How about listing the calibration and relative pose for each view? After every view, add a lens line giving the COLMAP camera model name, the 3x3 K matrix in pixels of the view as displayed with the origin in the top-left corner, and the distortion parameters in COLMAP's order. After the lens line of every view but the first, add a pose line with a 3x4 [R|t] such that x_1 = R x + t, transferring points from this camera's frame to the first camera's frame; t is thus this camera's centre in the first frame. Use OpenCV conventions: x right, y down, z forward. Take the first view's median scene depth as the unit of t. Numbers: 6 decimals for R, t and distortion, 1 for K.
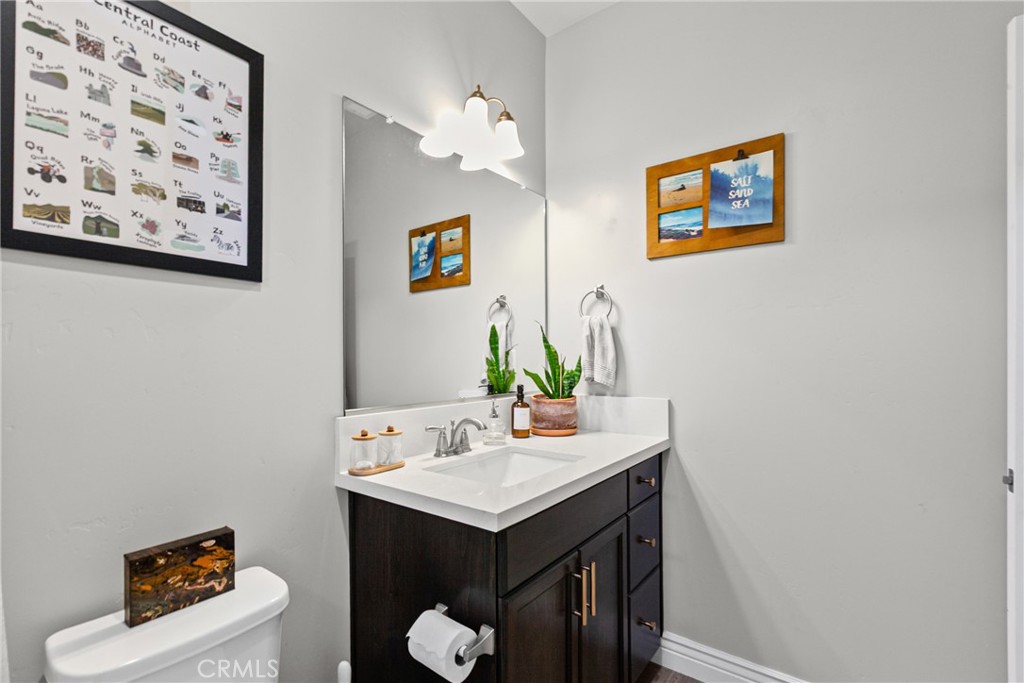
lens RADIAL K [[465.0, 0, 514.8], [0, 465.0, 358.2], [0, 0, 1]] dist [-0.002157, 0.000070]
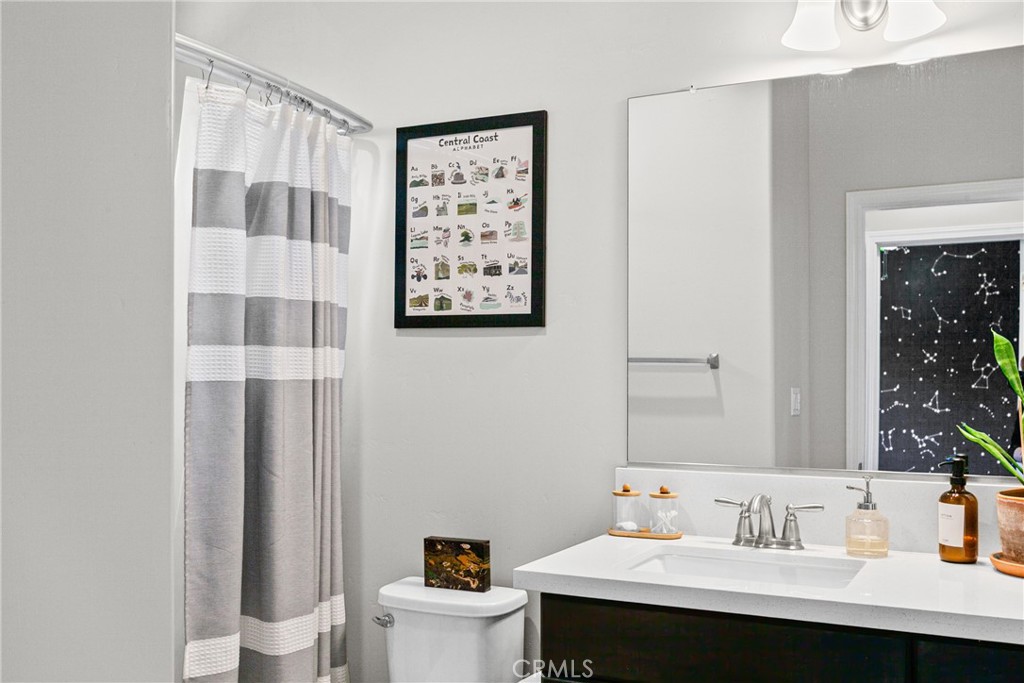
lens RADIAL K [[1017.2, 0, 512.0], [0, 1017.2, 344.0], [0, 0, 1]] dist [-0.009304, 0.000000]
pose [[0.161613, -0.009387, -0.986810, 2.048081], [0.004732, 0.999951, -0.008737, -0.124334], [0.986843, -0.003258, 0.161650, 0.662647]]
